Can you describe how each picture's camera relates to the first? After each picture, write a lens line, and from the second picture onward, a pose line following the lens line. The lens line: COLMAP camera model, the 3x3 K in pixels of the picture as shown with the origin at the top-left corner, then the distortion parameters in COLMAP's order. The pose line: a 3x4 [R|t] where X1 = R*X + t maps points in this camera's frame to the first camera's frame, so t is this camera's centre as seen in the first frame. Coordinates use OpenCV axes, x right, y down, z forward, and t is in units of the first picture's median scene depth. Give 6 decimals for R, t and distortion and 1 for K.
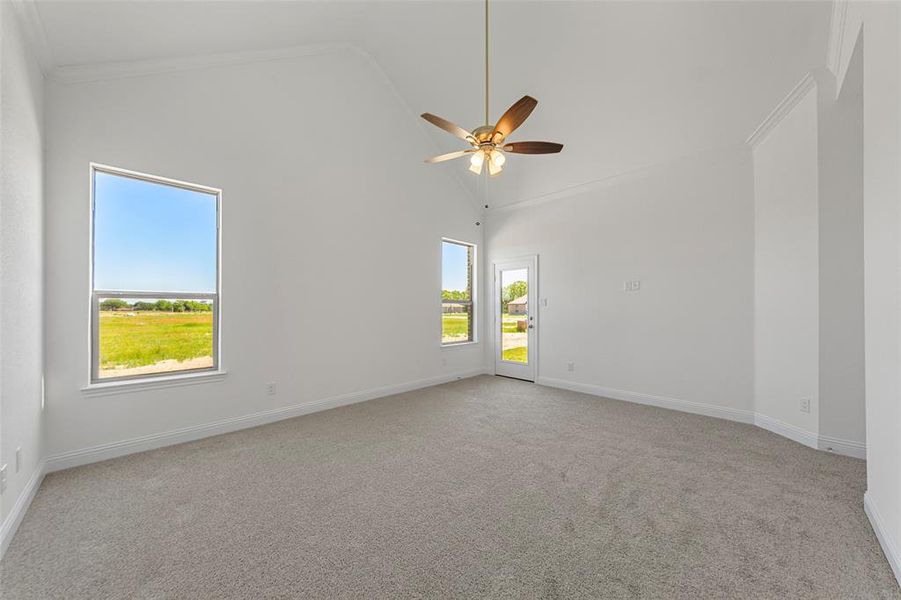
lens RADIAL K [[322.0, 0, 446.4], [0, 322.0, 303.9], [0, 0, 1]] dist [-0.002174, -0.000102]
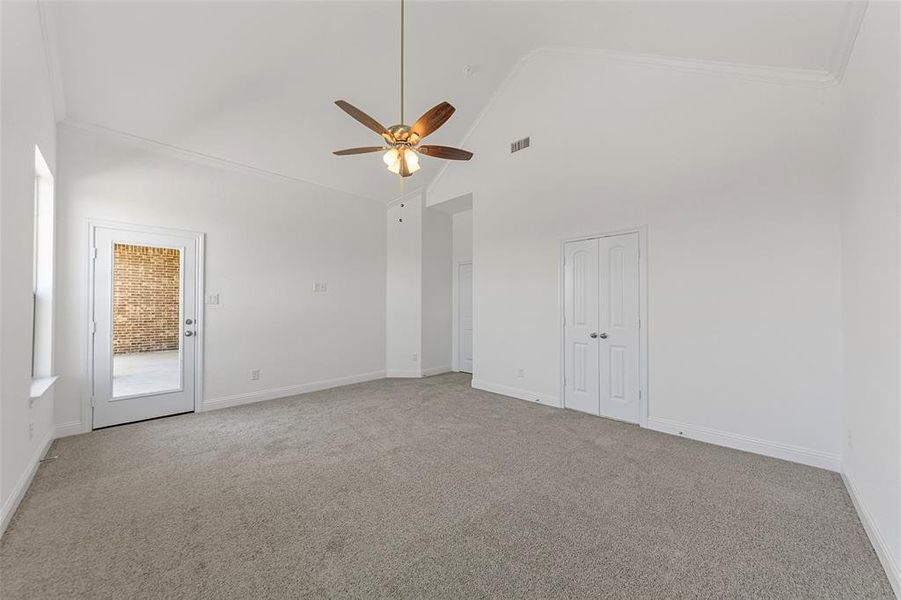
lens RADIAL K [[322.0, 0, 452.0], [0, 322.0, 301.1], [0, 0, 1]] dist [-0.002174, -0.000102]
pose [[-0.025081, 0.014302, 0.999583, -0.457509], [-0.013769, 0.999798, -0.014650, 0.003123], [-0.999591, -0.014131, -0.024879, 0.463691]]
